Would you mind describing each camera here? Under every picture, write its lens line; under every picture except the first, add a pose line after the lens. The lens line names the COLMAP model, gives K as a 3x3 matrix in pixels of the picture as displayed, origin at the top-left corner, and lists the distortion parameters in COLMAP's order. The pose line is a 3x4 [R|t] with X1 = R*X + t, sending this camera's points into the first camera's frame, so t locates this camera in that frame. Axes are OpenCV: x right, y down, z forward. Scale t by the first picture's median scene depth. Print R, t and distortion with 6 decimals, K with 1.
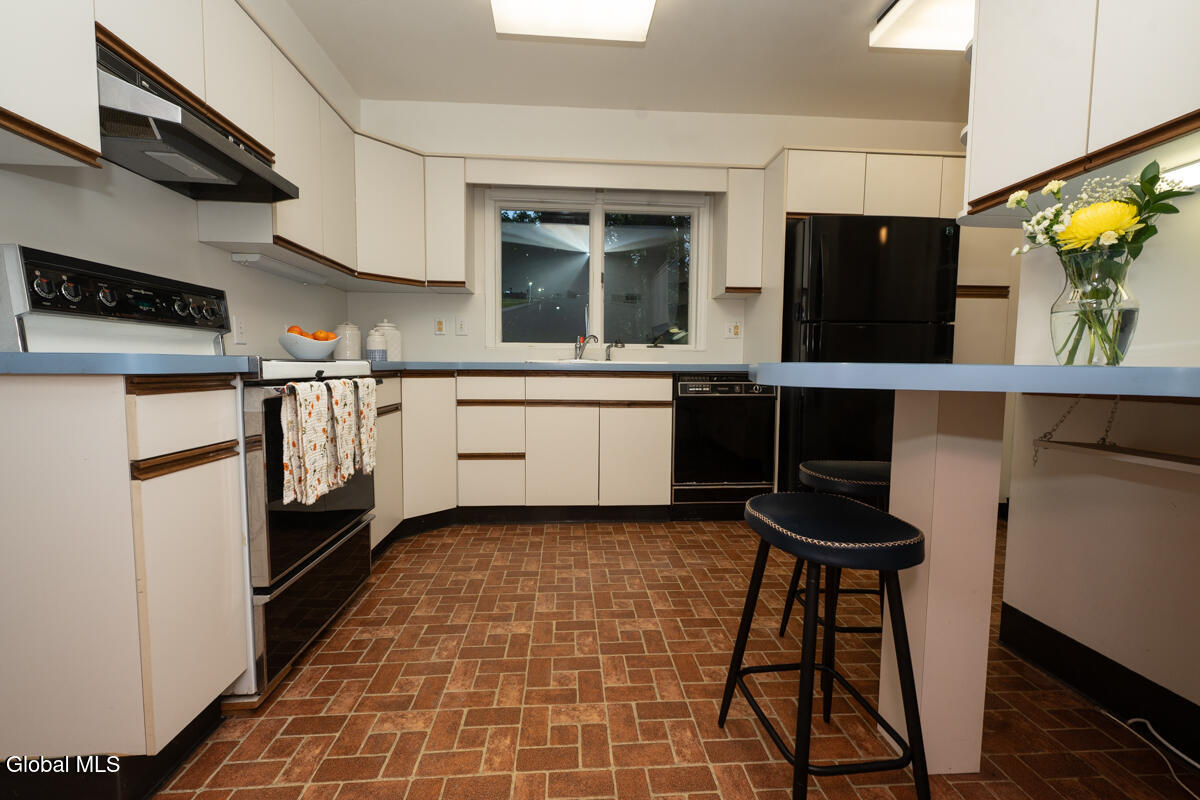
lens RADIAL K [[550.5, 0, 631.2], [0, 550.5, 411.6], [0, 0, 1]] dist [0.003705, -0.000362]
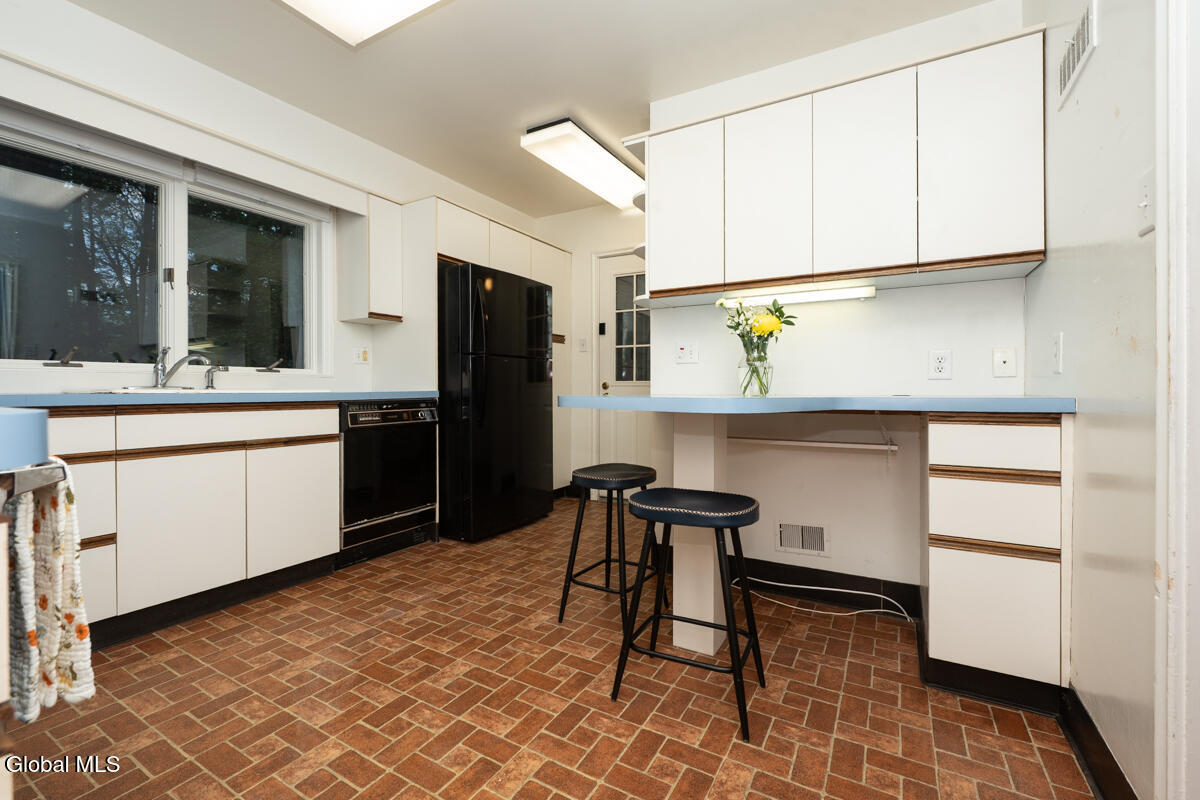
lens RADIAL K [[493.3, 0, 632.4], [0, 493.3, 392.2], [0, 0, 1]] dist [-0.001310, -0.000284]
pose [[0.544477, -0.015732, 0.838629, -0.368969], [0.073654, 0.996859, -0.029118, -0.030649], [-0.835536, 0.077622, 0.543925, 0.178391]]
